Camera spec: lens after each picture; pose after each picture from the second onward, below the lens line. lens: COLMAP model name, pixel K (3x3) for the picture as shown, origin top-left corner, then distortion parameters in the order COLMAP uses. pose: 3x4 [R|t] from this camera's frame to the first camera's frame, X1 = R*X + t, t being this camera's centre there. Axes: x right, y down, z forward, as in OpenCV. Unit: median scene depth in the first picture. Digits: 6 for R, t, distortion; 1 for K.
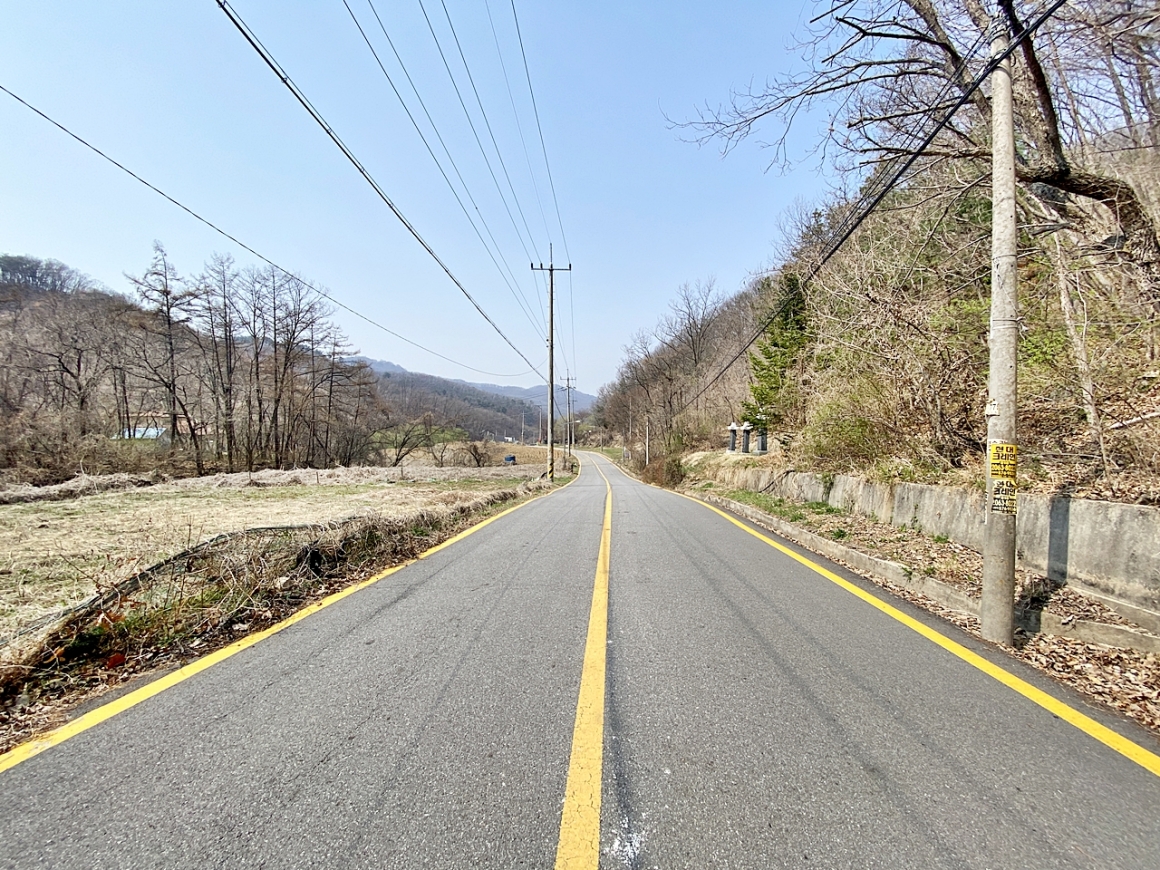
lens RADIAL K [[445.8, 0, 573.1], [0, 445.8, 441.1], [0, 0, 1]] dist [-0.021572, -0.007007]
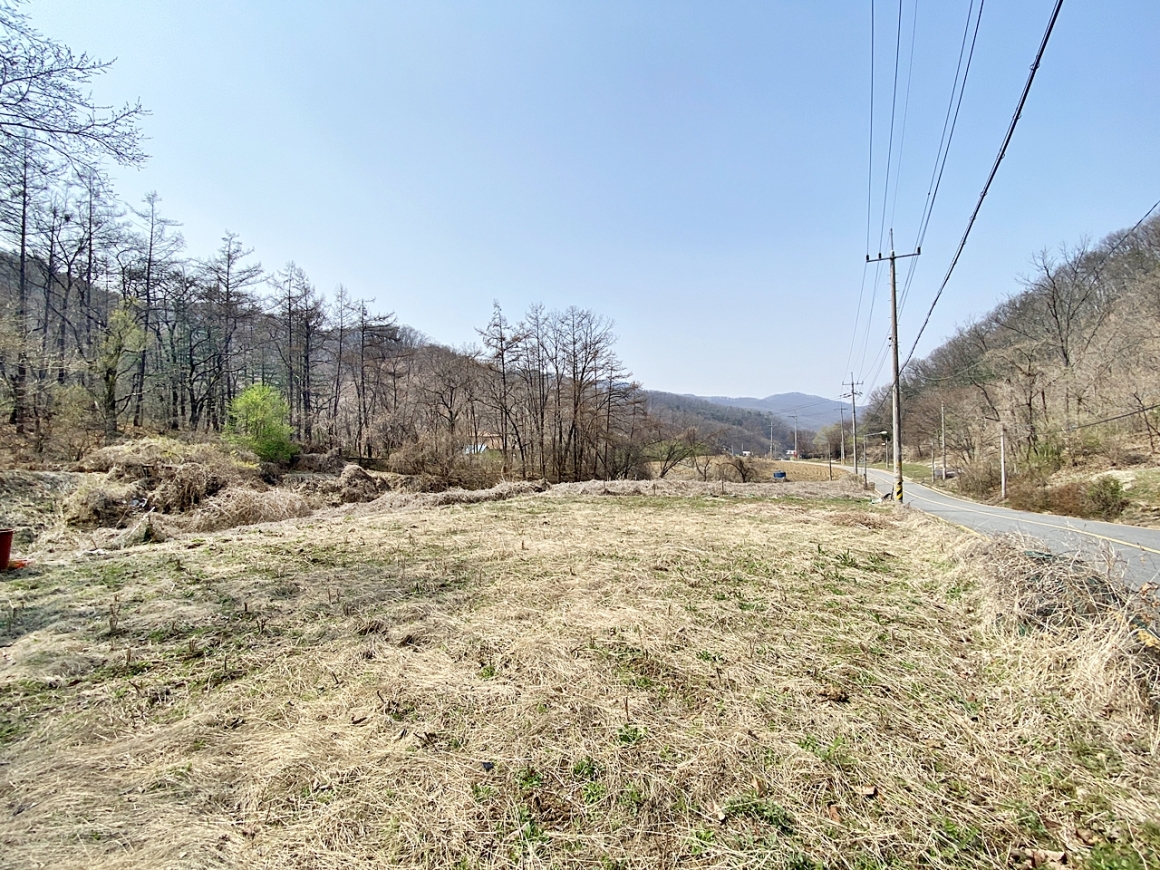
lens RADIAL K [[445.8, 0, 573.4], [0, 445.8, 440.7], [0, 0, 1]] dist [-0.021572, -0.007007]
pose [[0.877699, -0.016323, -0.478934, -0.189630], [0.000560, 0.999454, -0.033037, -0.001222], [0.479212, 0.028728, 0.877229, -0.055182]]
